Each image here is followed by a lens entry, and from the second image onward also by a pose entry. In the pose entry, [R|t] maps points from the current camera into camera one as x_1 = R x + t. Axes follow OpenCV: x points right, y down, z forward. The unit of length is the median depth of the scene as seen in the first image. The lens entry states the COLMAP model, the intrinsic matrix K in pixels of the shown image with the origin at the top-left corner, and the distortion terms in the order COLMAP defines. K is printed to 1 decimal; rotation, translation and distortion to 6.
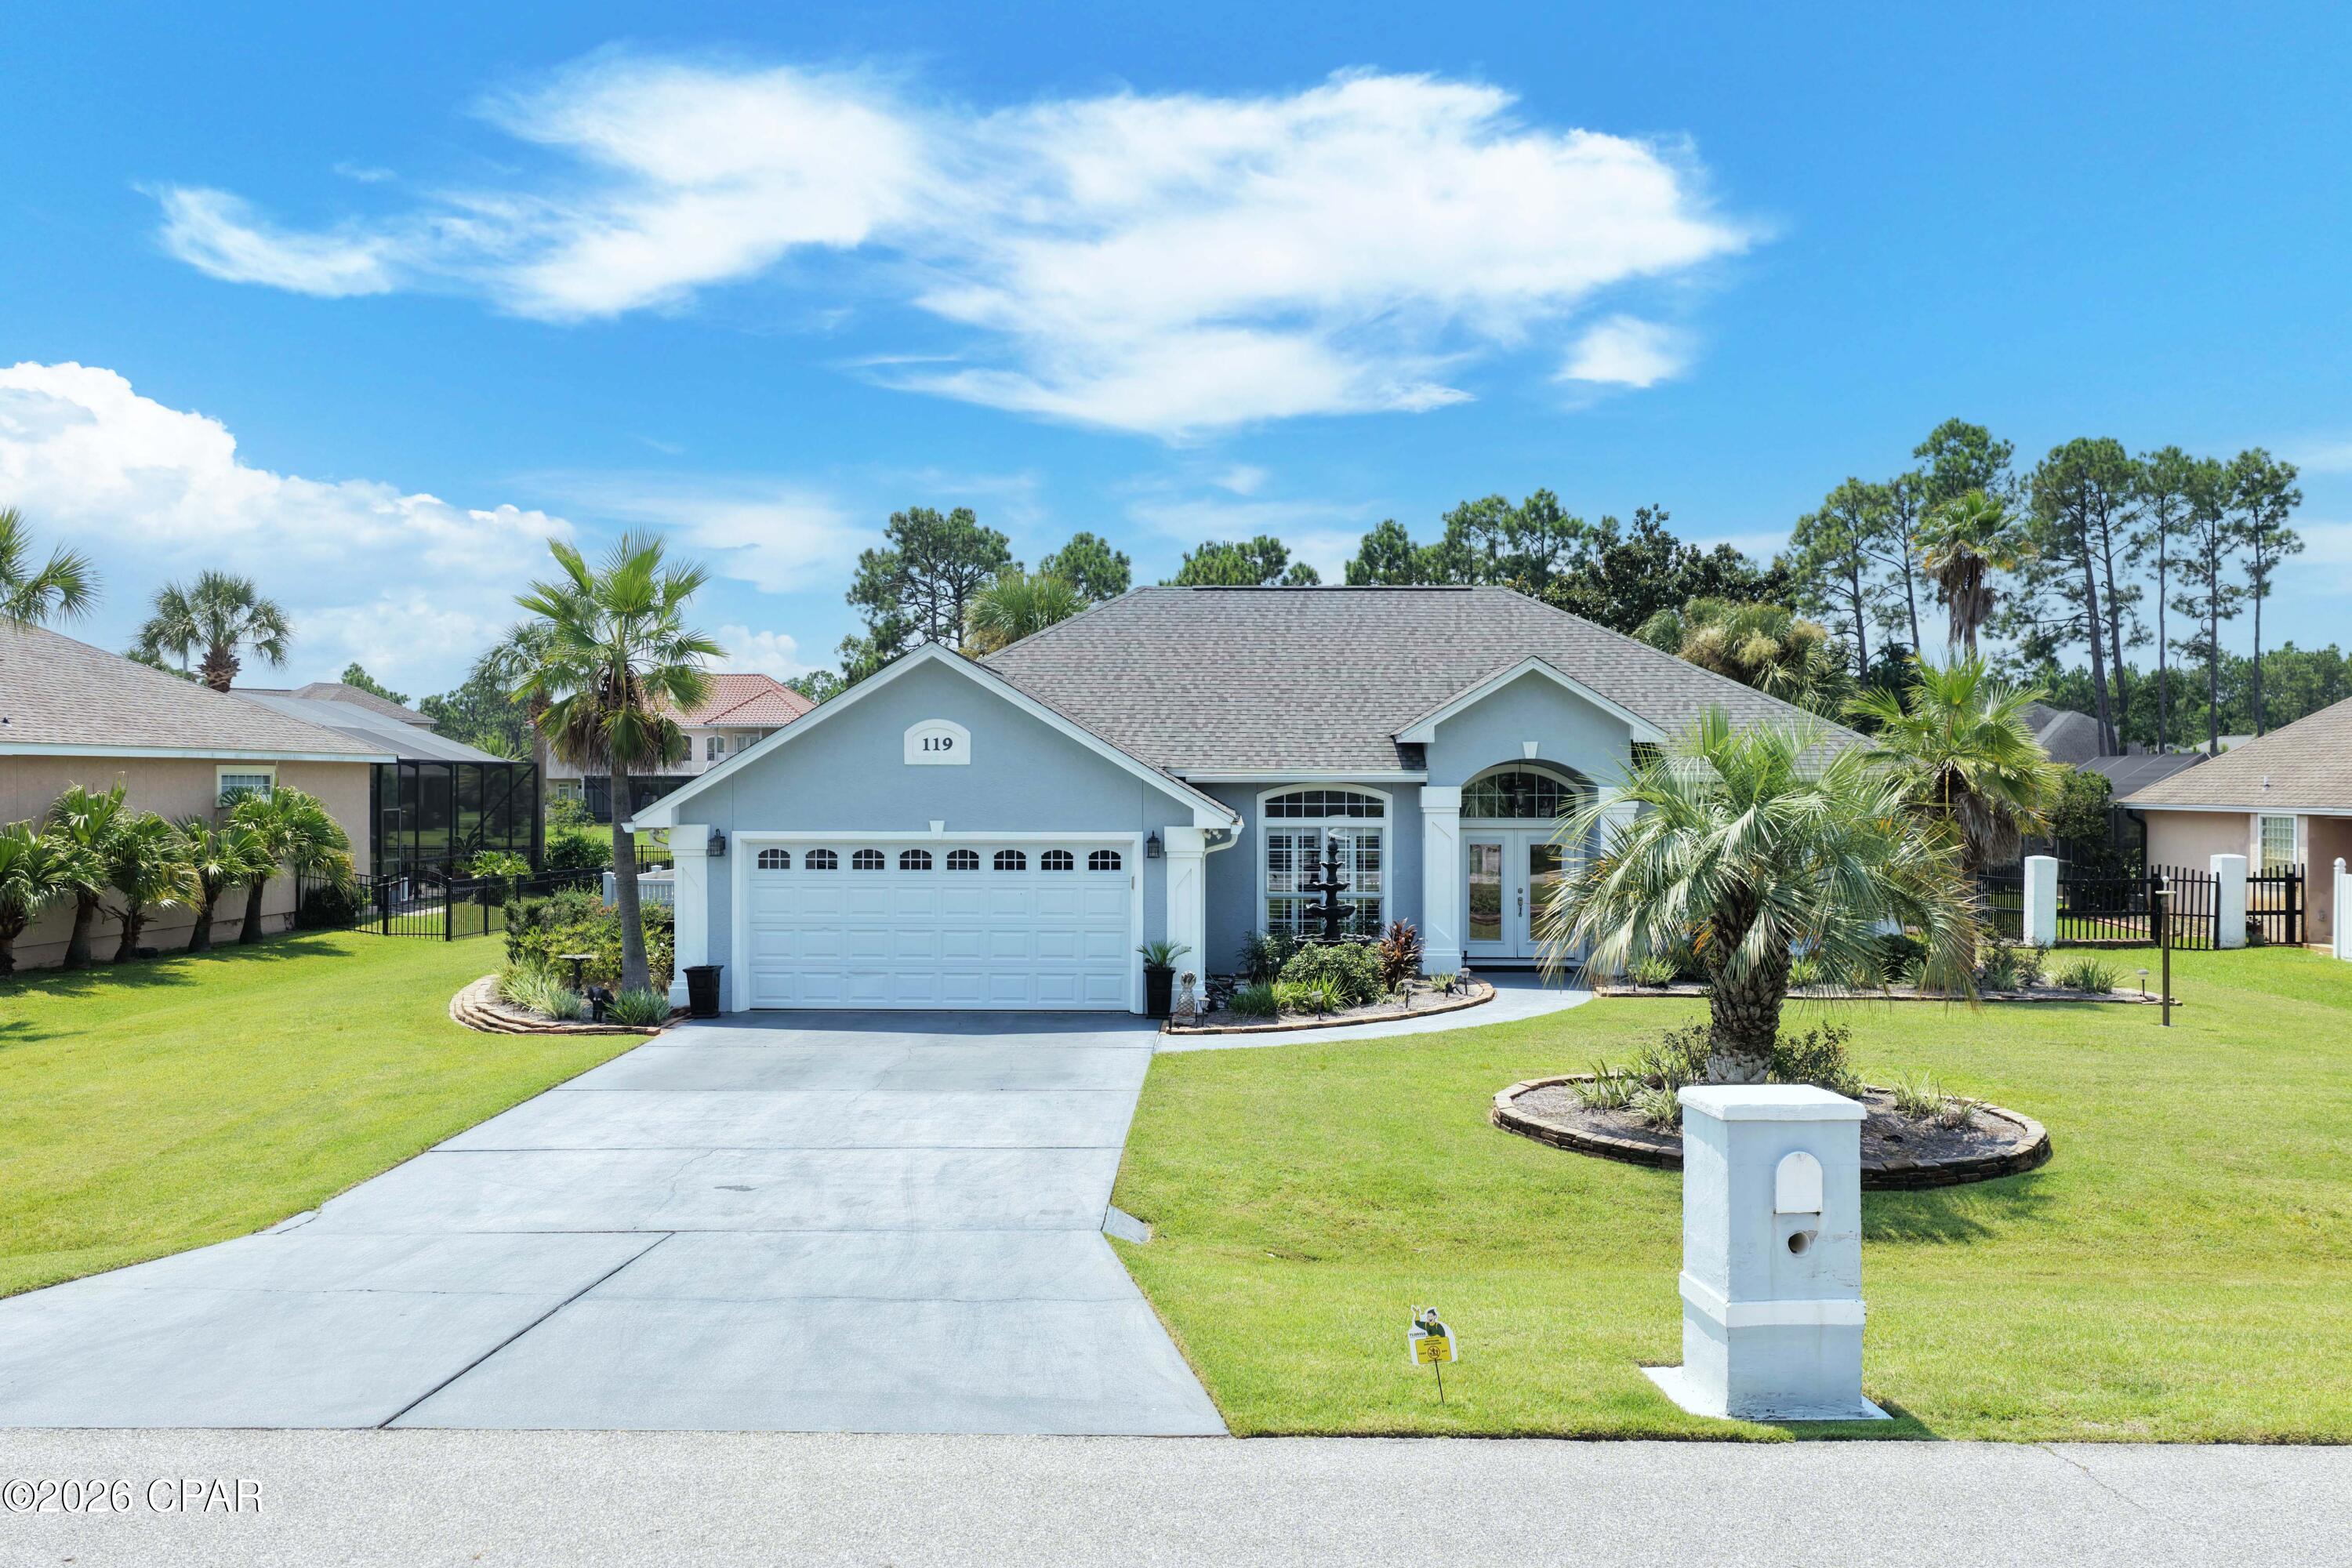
lens RADIAL K [[1956.8, 0, 1176.0], [0, 1956.8, 784.0], [0, 0, 1]] dist [-0.017785, 0.046218]
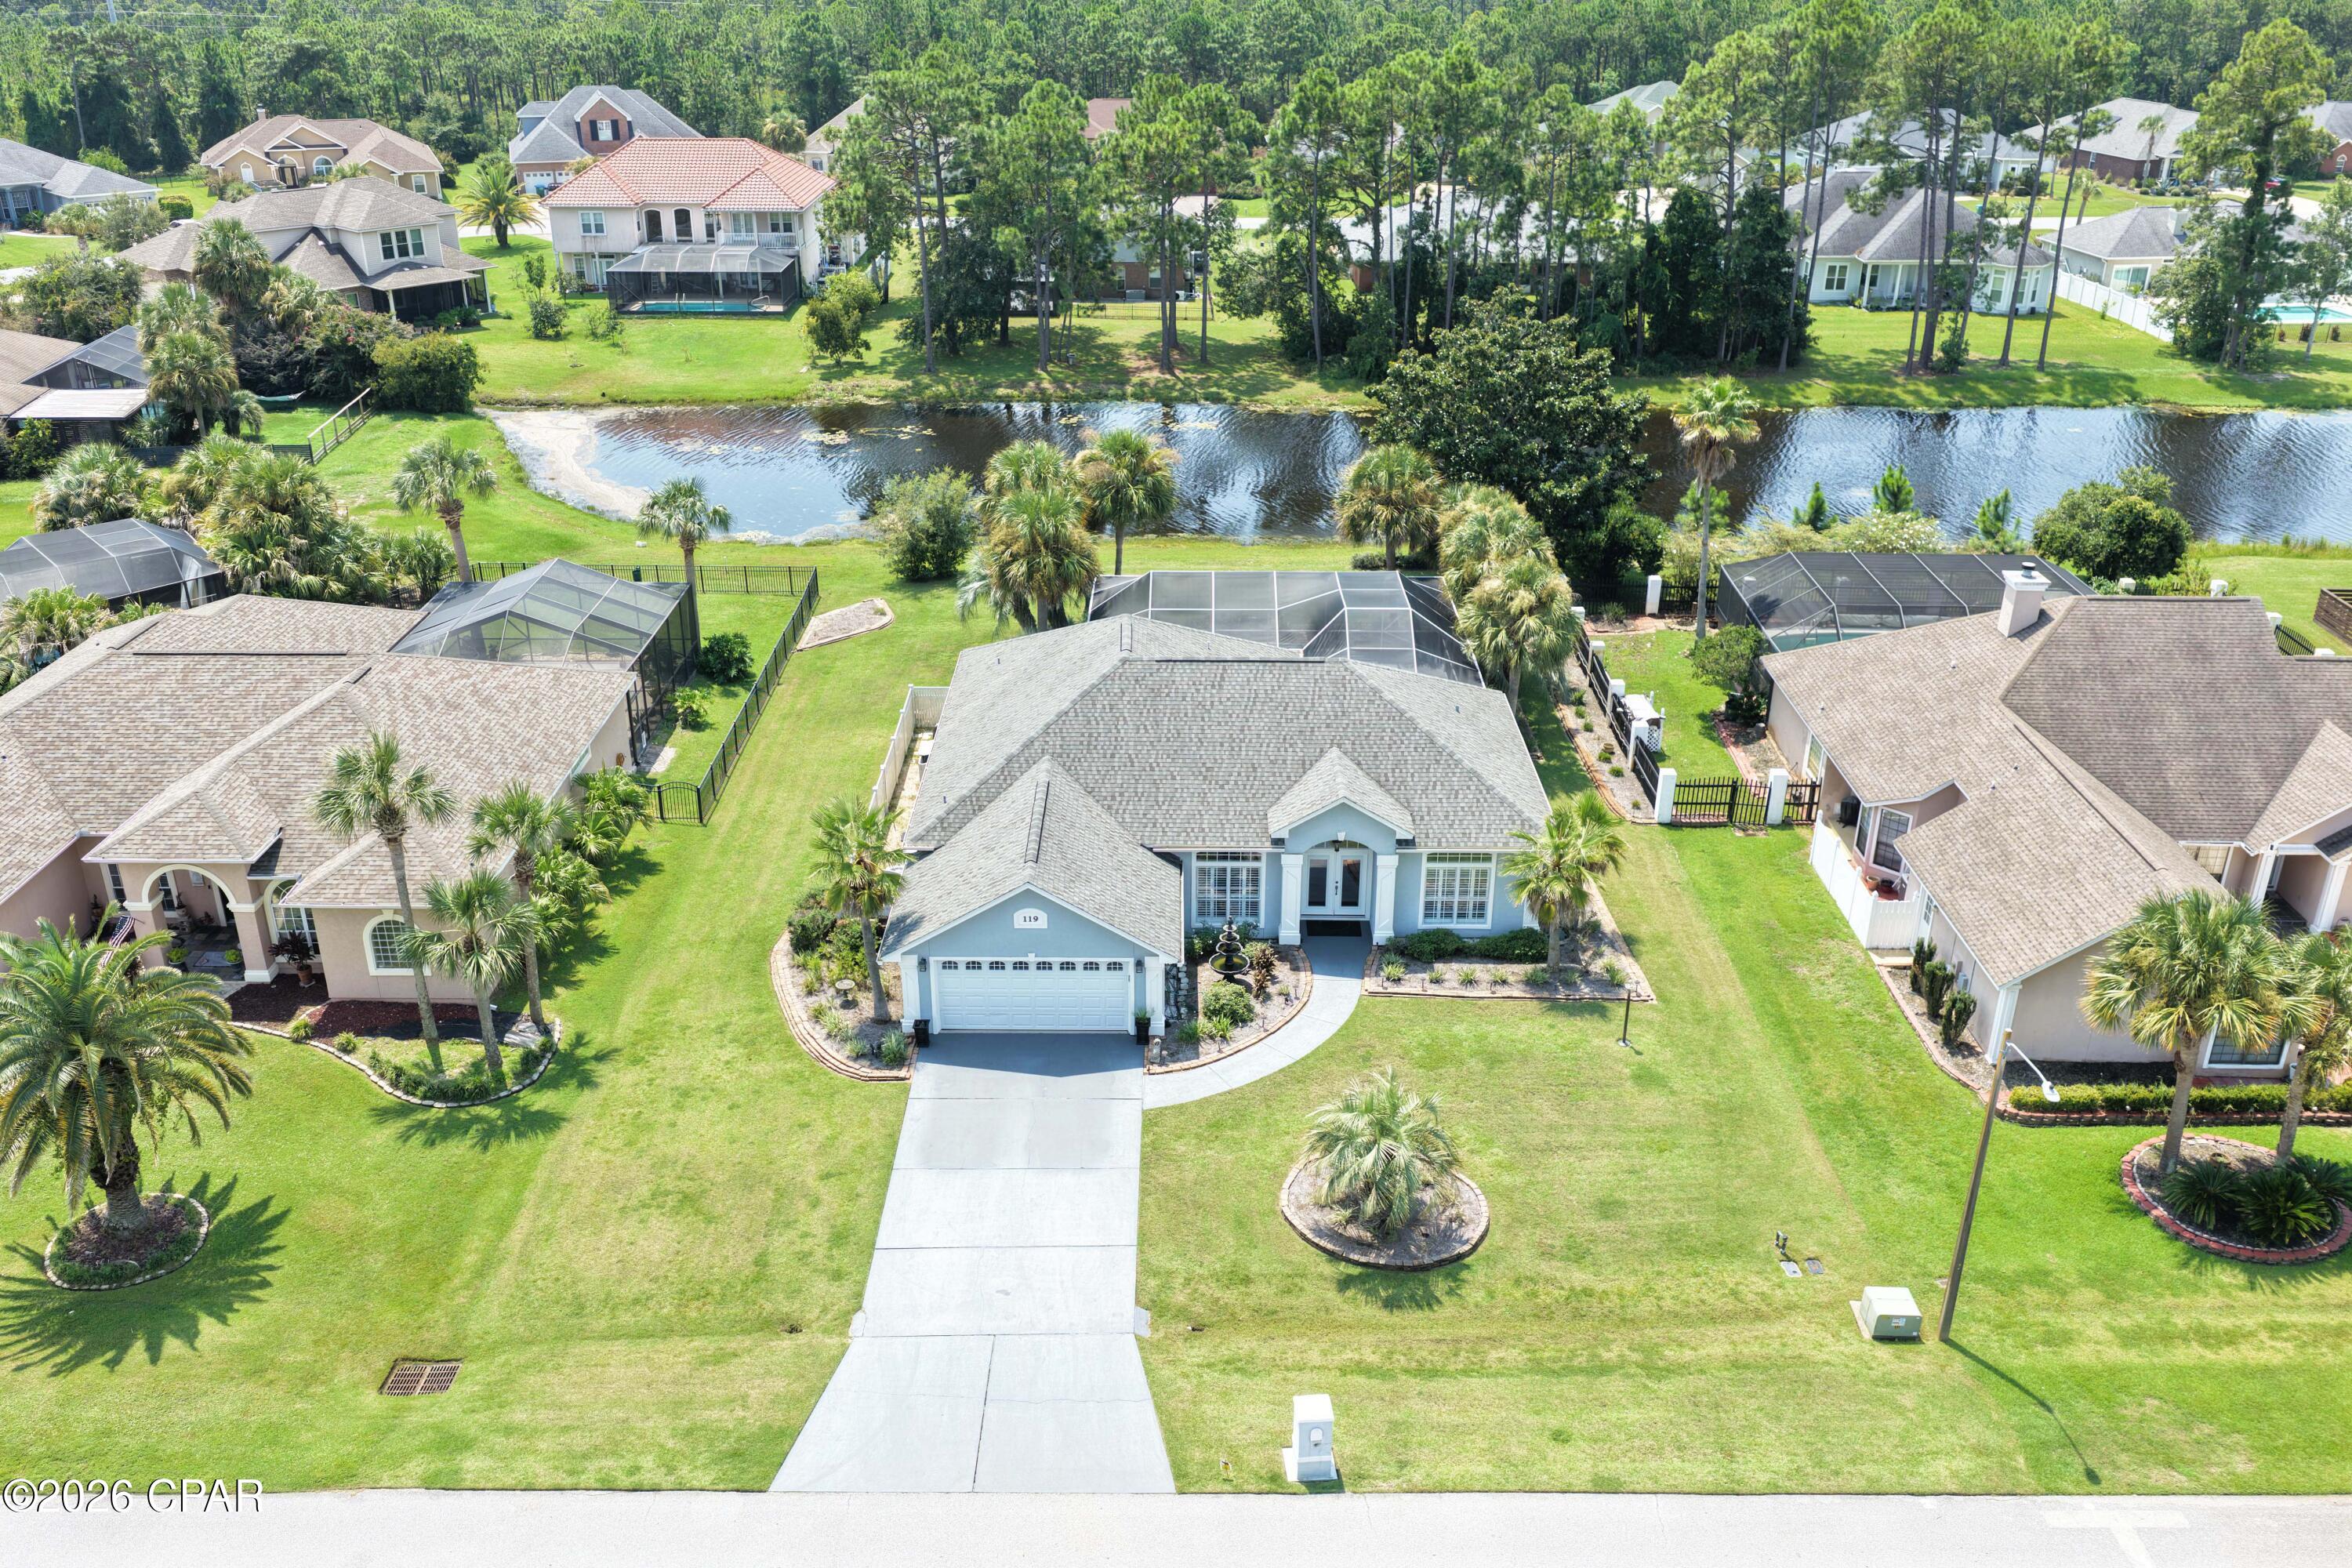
lens RADIAL K [[1956.8, 0, 1176.0], [0, 1956.8, 784.0], [0, 0, 1]] dist [-0.017785, 0.046218]
pose [[0.999604, -0.005977, 0.027510, -0.027869], [-0.005803, 0.912470, 0.409101, -0.961850], [-0.027548, -0.409099, 0.912074, -0.766647]]
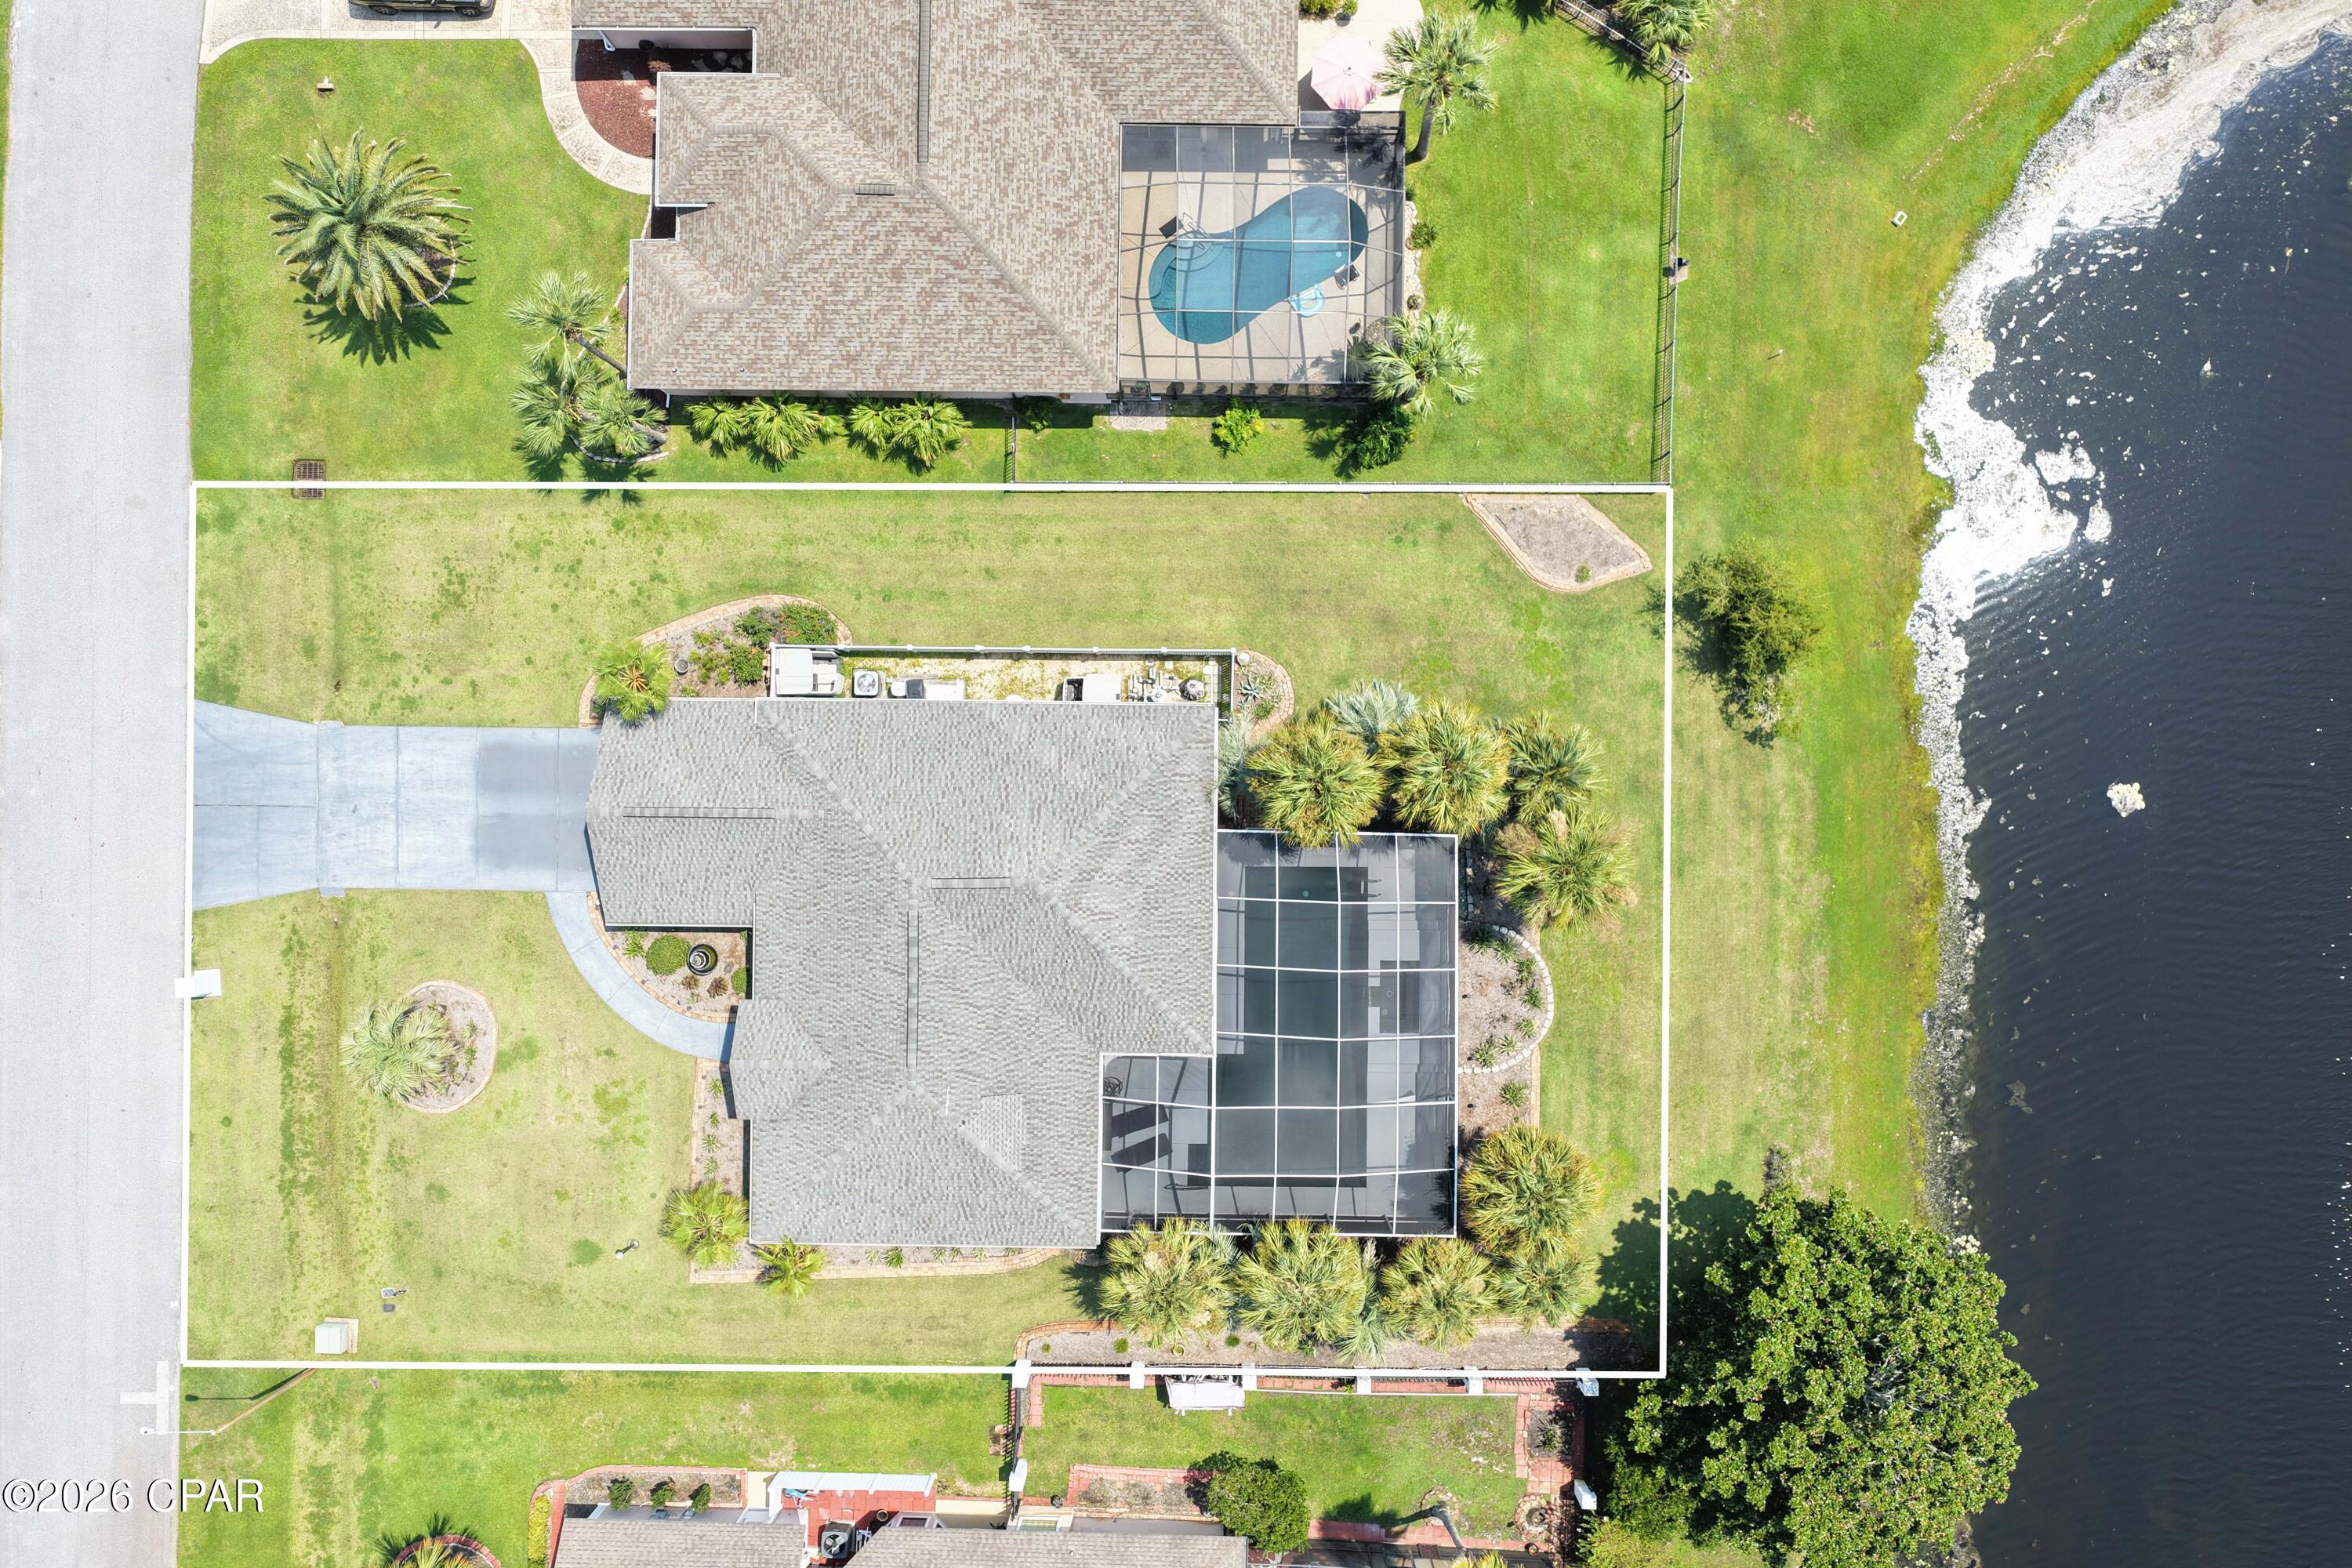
lens RADIAL K [[1956.8, 0, 1176.0], [0, 1956.8, 784.0], [0, 0, 1]] dist [-0.017785, 0.046218]
pose [[0.019708, 0.999798, -0.003823, -0.135490], [0.014700, 0.003533, 0.999886, -2.656173], [0.999698, -0.019762, -0.014627, 1.812279]]
